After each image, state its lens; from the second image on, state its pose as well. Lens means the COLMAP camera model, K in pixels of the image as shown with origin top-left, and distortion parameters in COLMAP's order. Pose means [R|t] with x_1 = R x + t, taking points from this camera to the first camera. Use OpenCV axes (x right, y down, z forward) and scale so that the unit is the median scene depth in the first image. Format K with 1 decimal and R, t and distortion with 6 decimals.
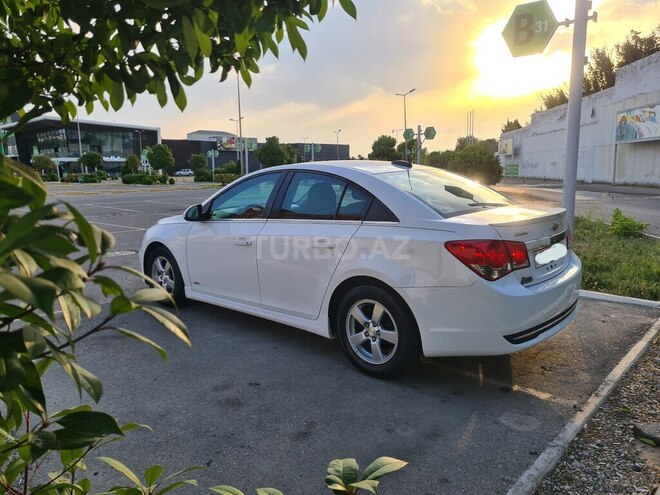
lens RADIAL K [[490.5, 0, 330.0], [0, 490.5, 239.3], [0, 0, 1]] dist [0.035787, -0.009078]
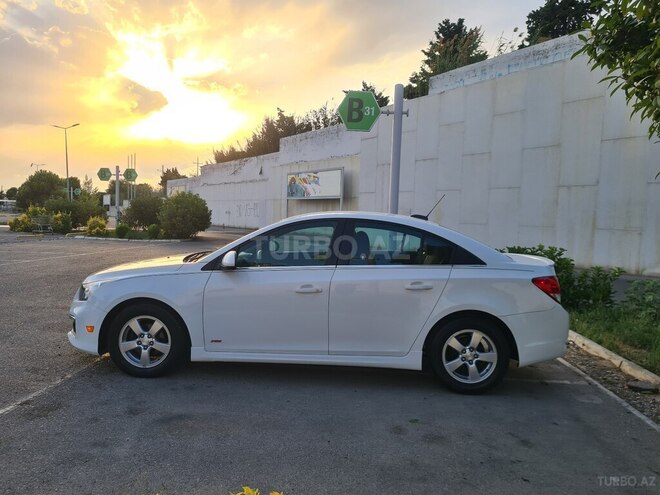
lens RADIAL K [[490.5, 0, 330.0], [0, 490.5, 239.3], [0, 0, 1]] dist [0.035787, -0.009078]
pose [[0.772502, 0.012177, 0.634896, -0.665905], [0.045382, 0.996201, -0.074324, -0.017229], [-0.633389, 0.086229, 0.769014, 0.179853]]
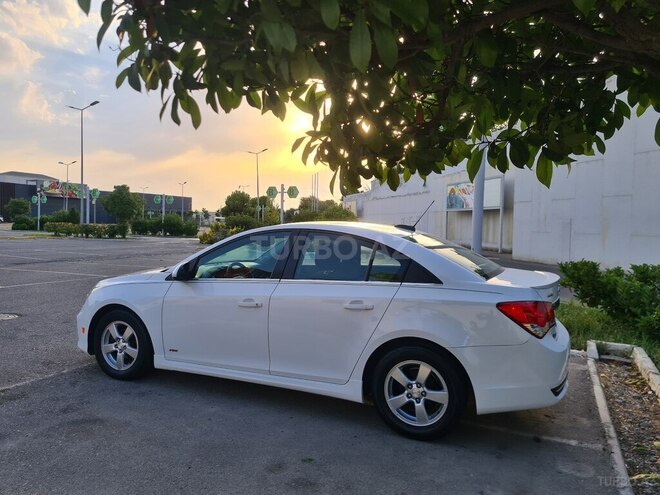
lens RADIAL K [[490.5, 0, 330.0], [0, 490.5, 239.3], [0, 0, 1]] dist [0.035787, -0.009078]
pose [[0.949269, 0.028640, 0.313159, -0.284720], [0.006438, 0.993865, -0.110409, -0.010672], [-0.314400, 0.106824, 0.943261, 0.046383]]
